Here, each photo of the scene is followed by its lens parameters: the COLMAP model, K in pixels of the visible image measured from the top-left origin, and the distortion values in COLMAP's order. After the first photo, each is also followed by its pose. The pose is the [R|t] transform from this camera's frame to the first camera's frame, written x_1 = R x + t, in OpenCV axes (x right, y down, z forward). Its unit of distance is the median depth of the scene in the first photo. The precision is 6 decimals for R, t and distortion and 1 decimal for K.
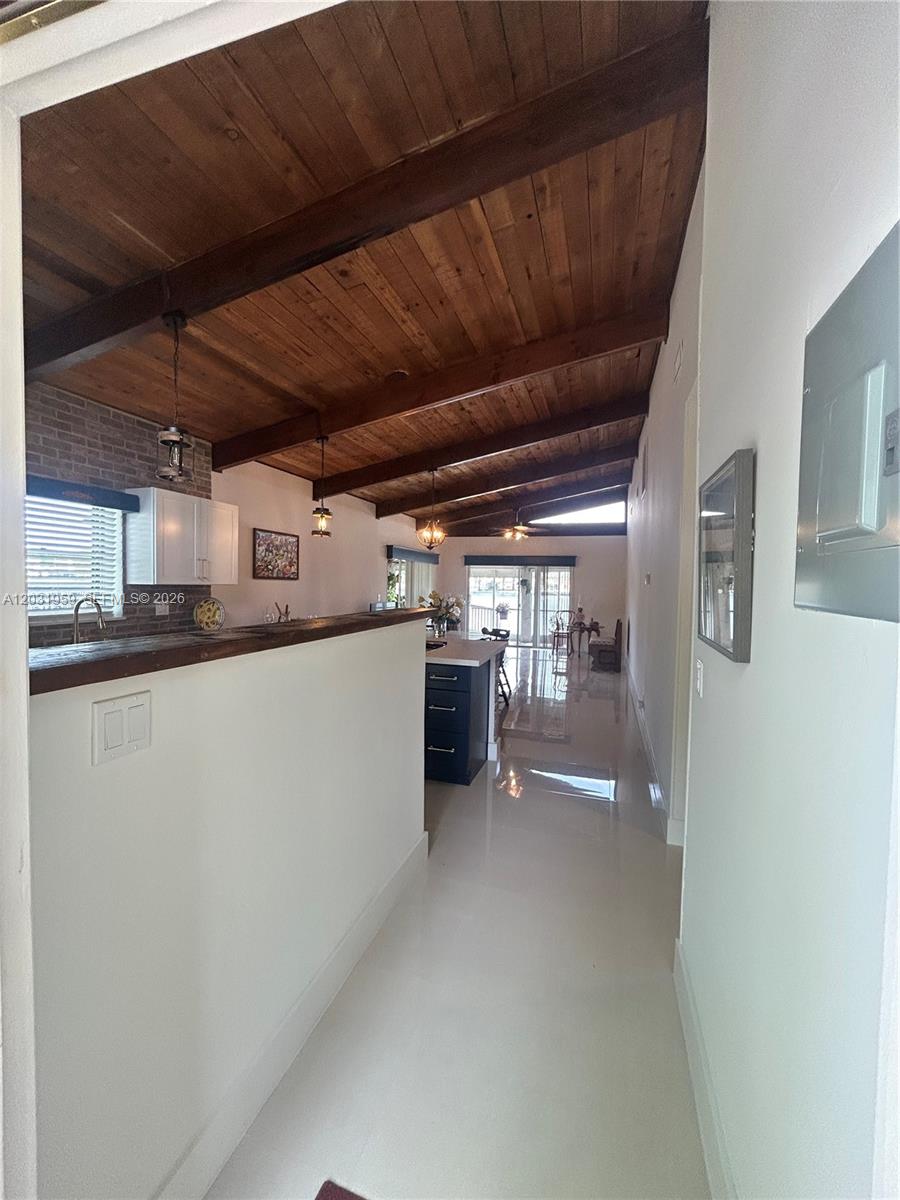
lens RADIAL K [[488.9, 0, 453.1], [0, 488.9, 599.3], [0, 0, 1]] dist [-0.002782, 0.000829]
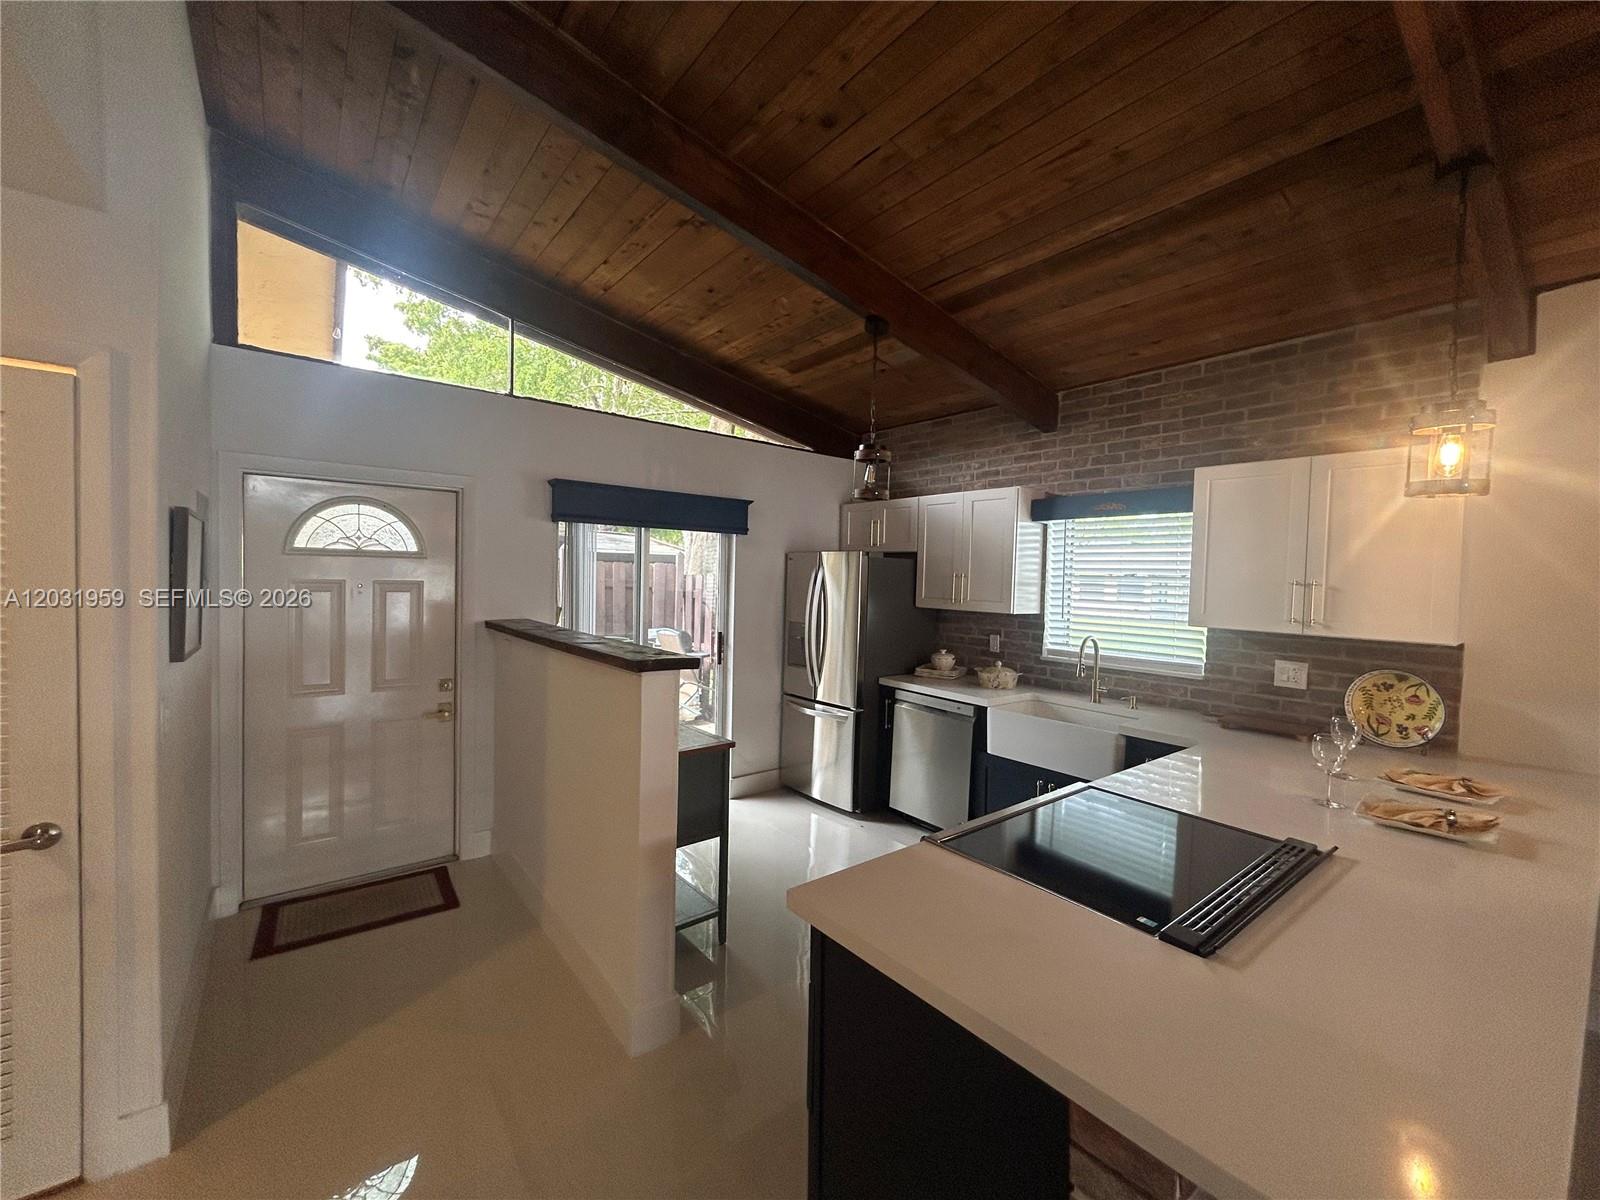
lens RADIAL K [[651.9, 0, 800.3], [0, 651.9, 592.6], [0, 0, 1]] dist [-0.002782, 0.000829]
pose [[-0.564769, -0.009154, -0.825198, 0.233354], [-0.062216, 0.997565, 0.031516, -0.047133], [0.822900, 0.069140, -0.563963, 0.730161]]
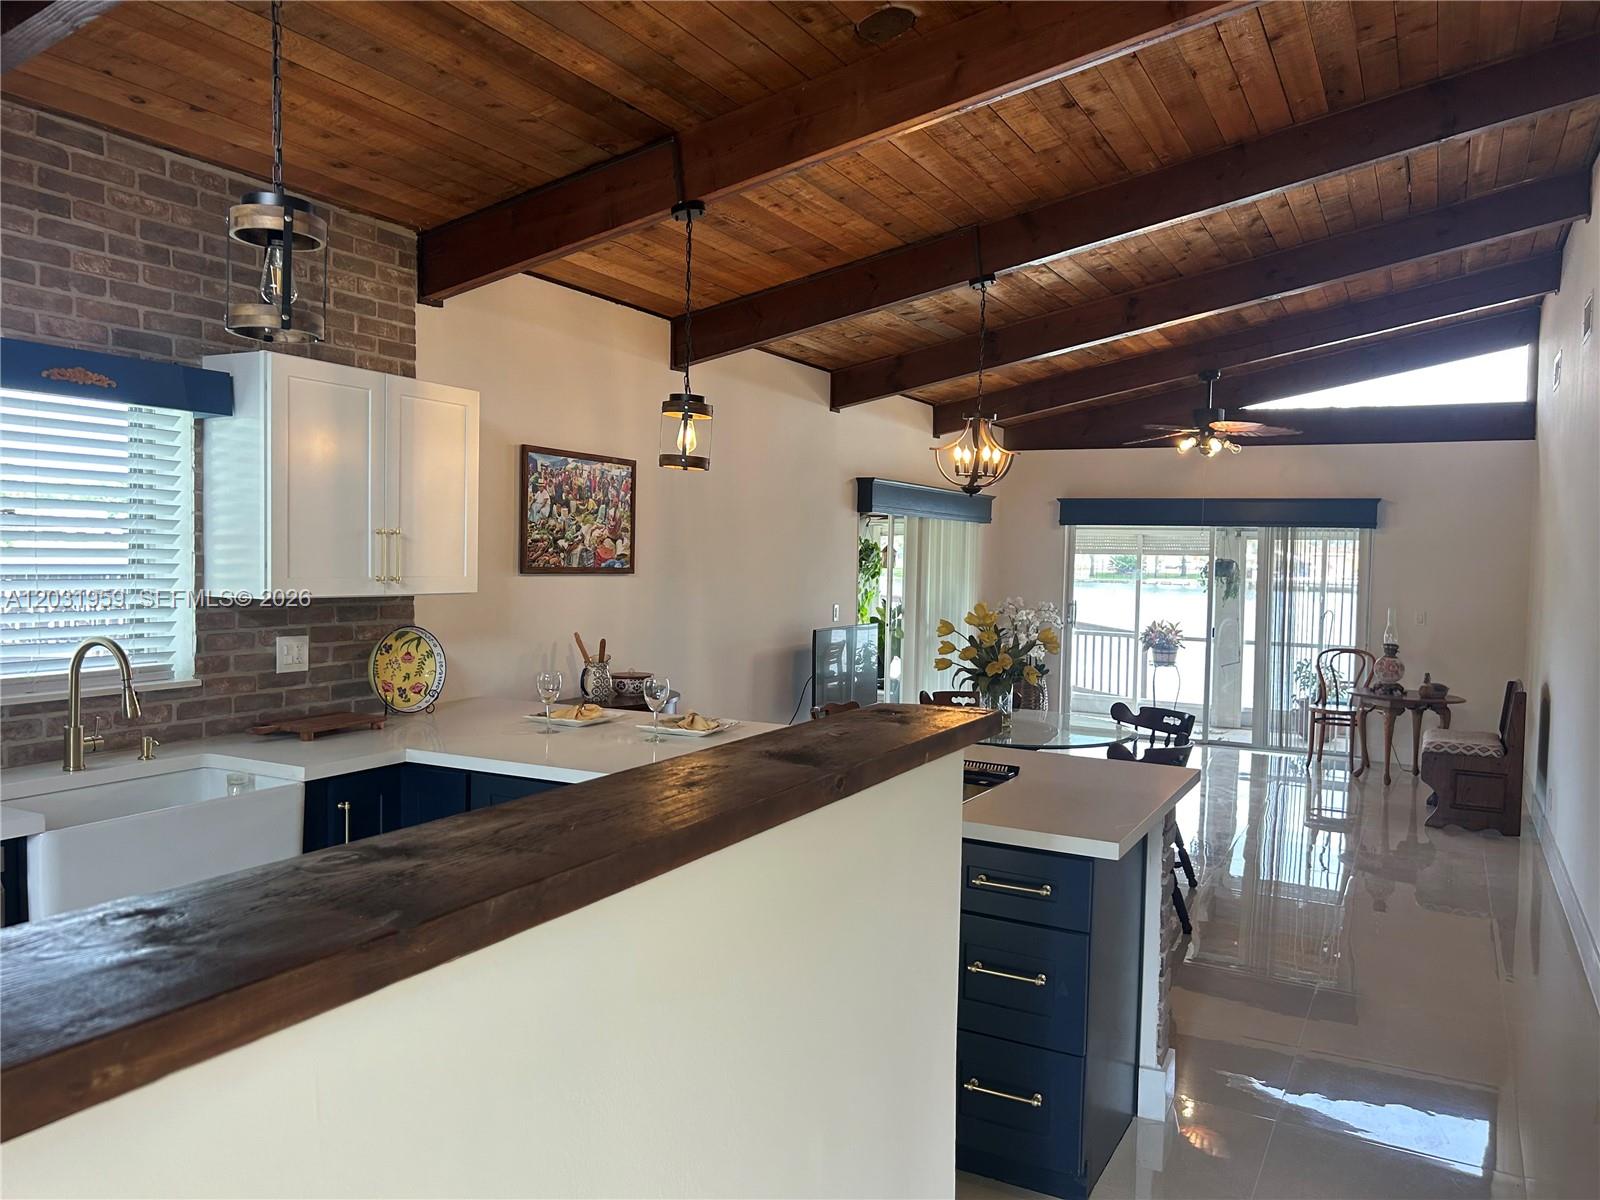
lens RADIAL K [[1197.8, 0, 809.1], [0, 1197.8, 601.4], [0, 0, 1]] dist [0.060680, -0.073289]
pose [[0.984182, 0.009918, -0.176880, -0.007767], [-0.009141, 0.999945, 0.005206, -0.026037], [0.176922, -0.003506, 0.984219, 0.084199]]
